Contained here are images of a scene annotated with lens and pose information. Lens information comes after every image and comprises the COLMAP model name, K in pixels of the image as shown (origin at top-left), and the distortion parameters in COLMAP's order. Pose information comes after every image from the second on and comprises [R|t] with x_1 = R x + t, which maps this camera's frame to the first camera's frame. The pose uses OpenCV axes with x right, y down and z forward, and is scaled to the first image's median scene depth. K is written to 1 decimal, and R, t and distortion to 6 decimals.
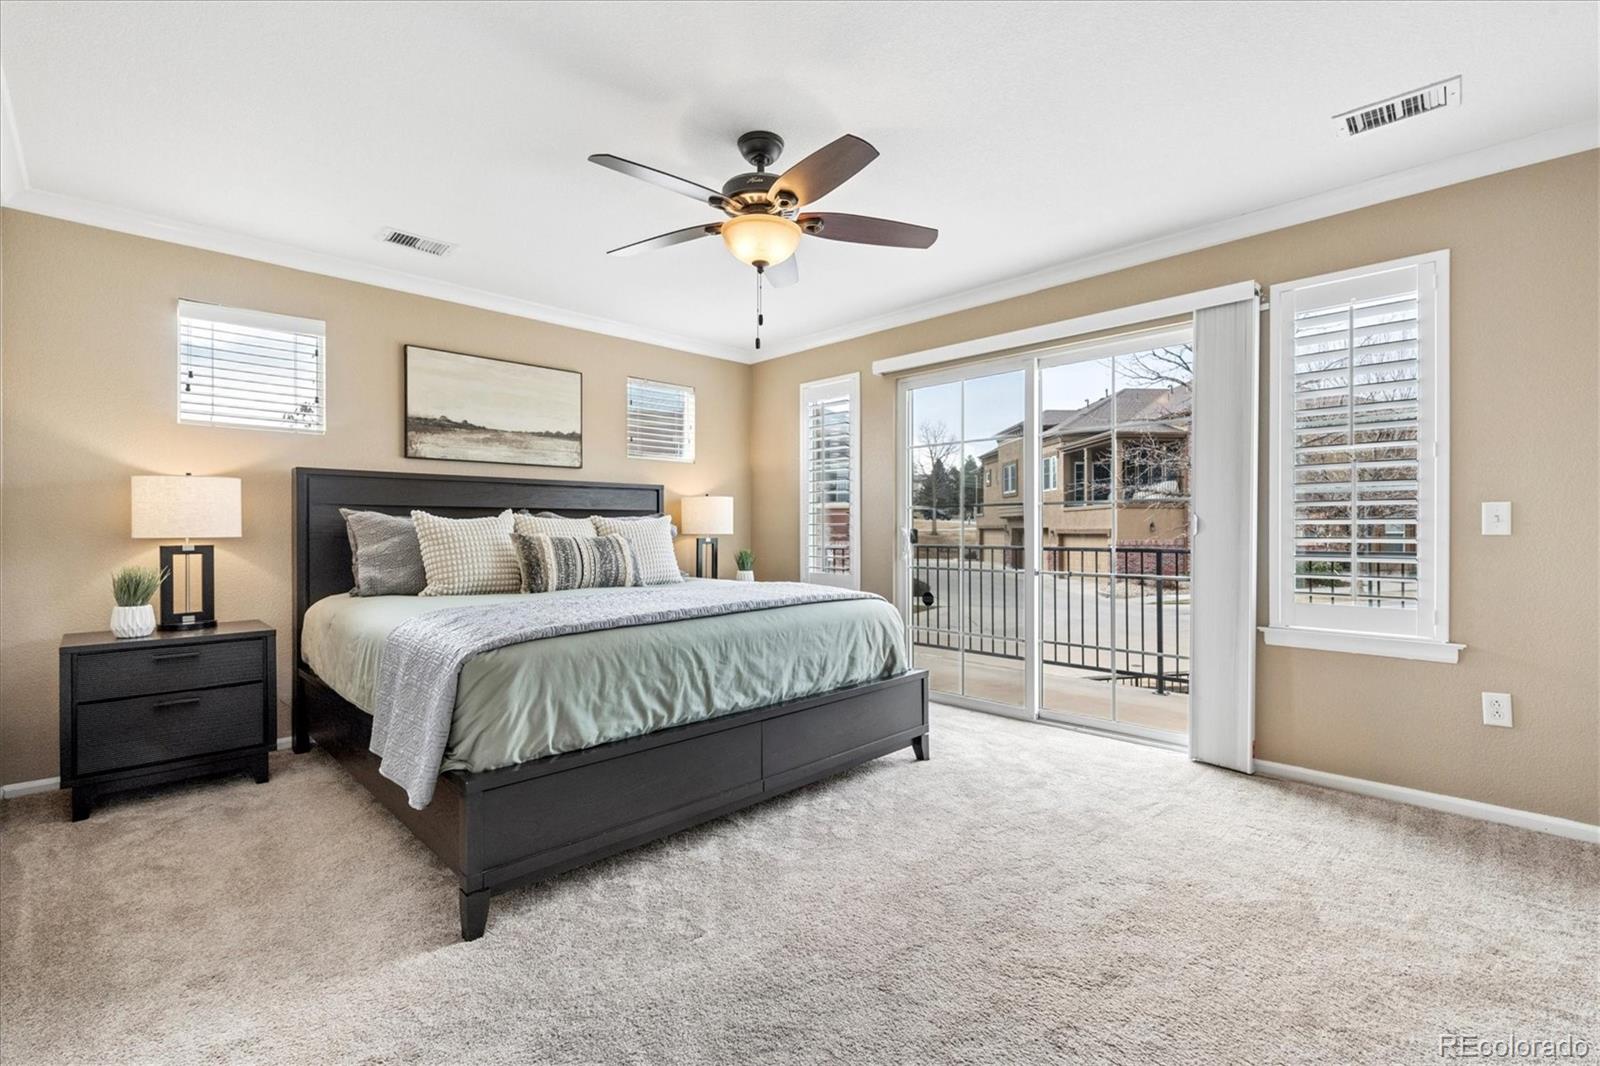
lens RADIAL K [[728.3, 0, 799.1], [0, 728.3, 526.8], [0, 0, 1]] dist [-0.000892, -0.000132]
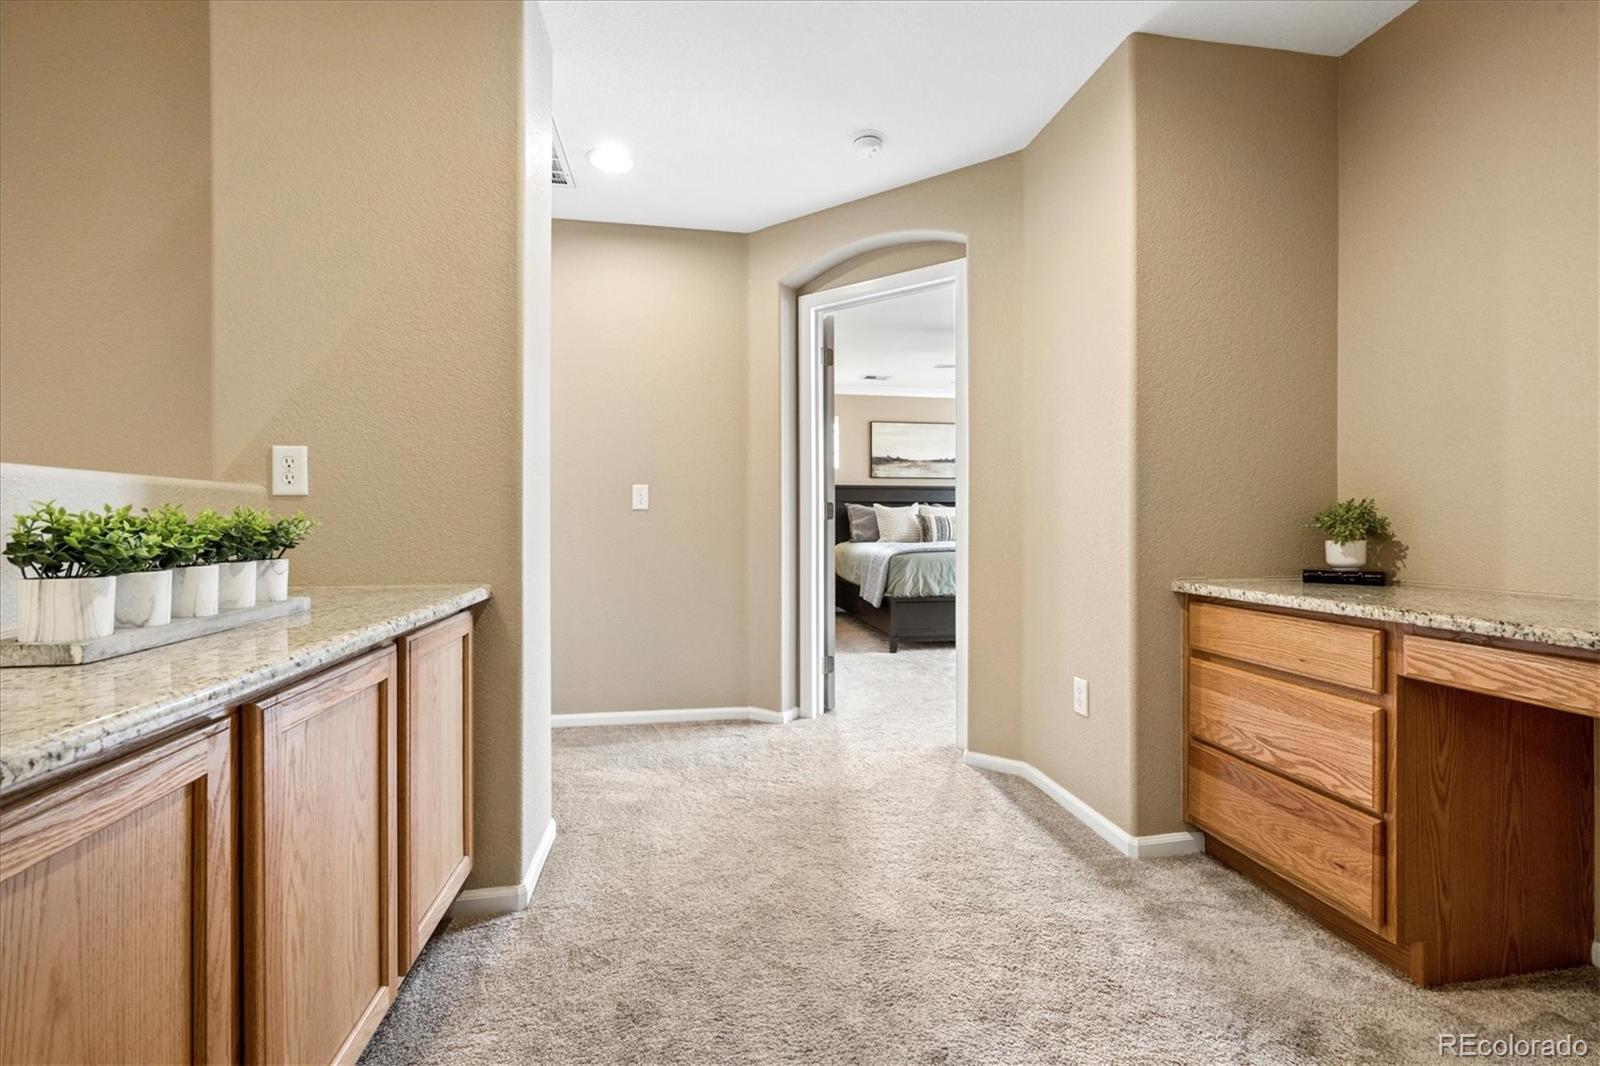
lens RADIAL K [[728.3, 0, 799.1], [0, 728.3, 526.8], [0, 0, 1]] dist [-0.000892, -0.000132]
pose [[0.831011, 0.005881, -0.556225, 0.496084], [0.000698, 0.999932, 0.011615, 0.021229], [0.556255, -0.010041, 0.830951, -0.938515]]
